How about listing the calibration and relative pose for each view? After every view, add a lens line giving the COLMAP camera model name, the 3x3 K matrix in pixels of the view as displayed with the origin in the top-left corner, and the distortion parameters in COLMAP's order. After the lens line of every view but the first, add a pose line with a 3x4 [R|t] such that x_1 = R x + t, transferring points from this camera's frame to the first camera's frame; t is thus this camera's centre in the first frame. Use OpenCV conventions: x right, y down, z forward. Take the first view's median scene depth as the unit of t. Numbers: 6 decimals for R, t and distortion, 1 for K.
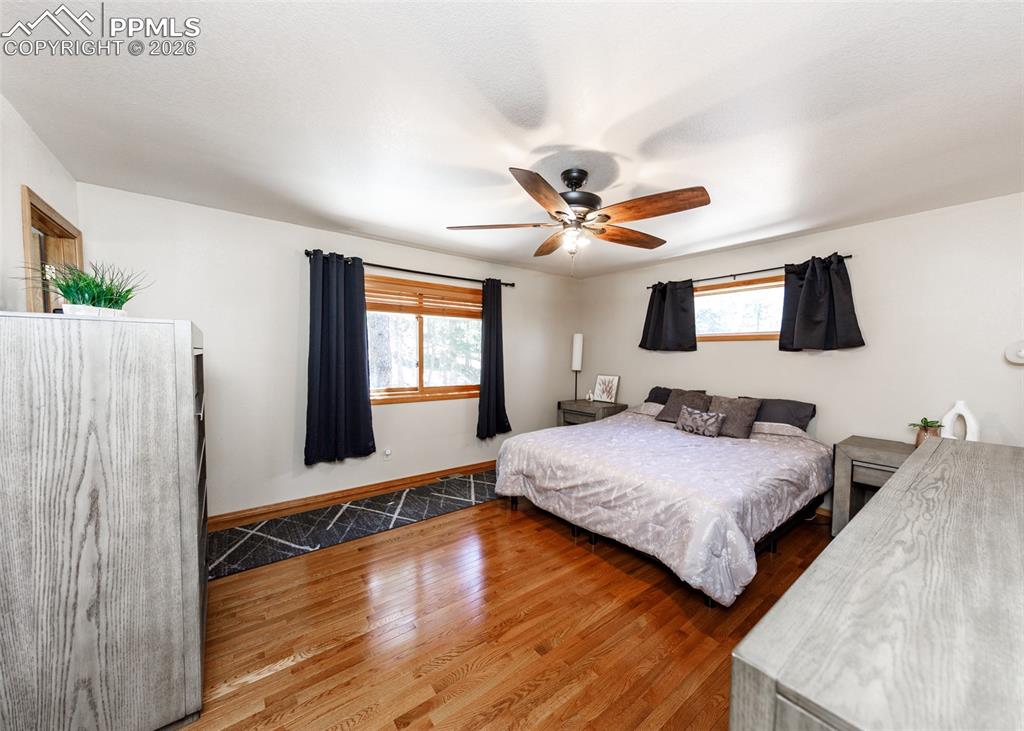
lens RADIAL K [[376.8, 0, 522.7], [0, 376.8, 372.5], [0, 0, 1]] dist [0.000278, 0.000043]
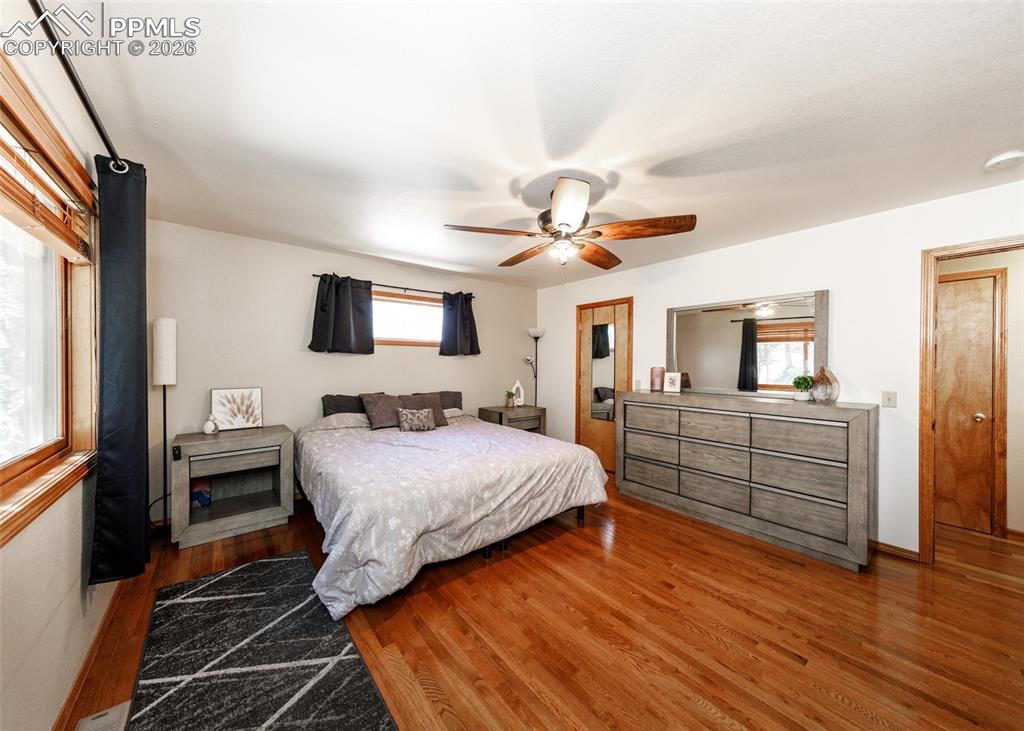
lens RADIAL K [[357.3, 0, 512.0], [0, 357.3, 365.5], [0, 0, 1]] dist [0.000568, 0.000120]
pose [[-0.007807, -0.017715, 0.999813, -0.592209], [0.042557, 0.998931, 0.018032, -0.033942], [-0.999064, 0.042690, -0.007045, 0.772448]]
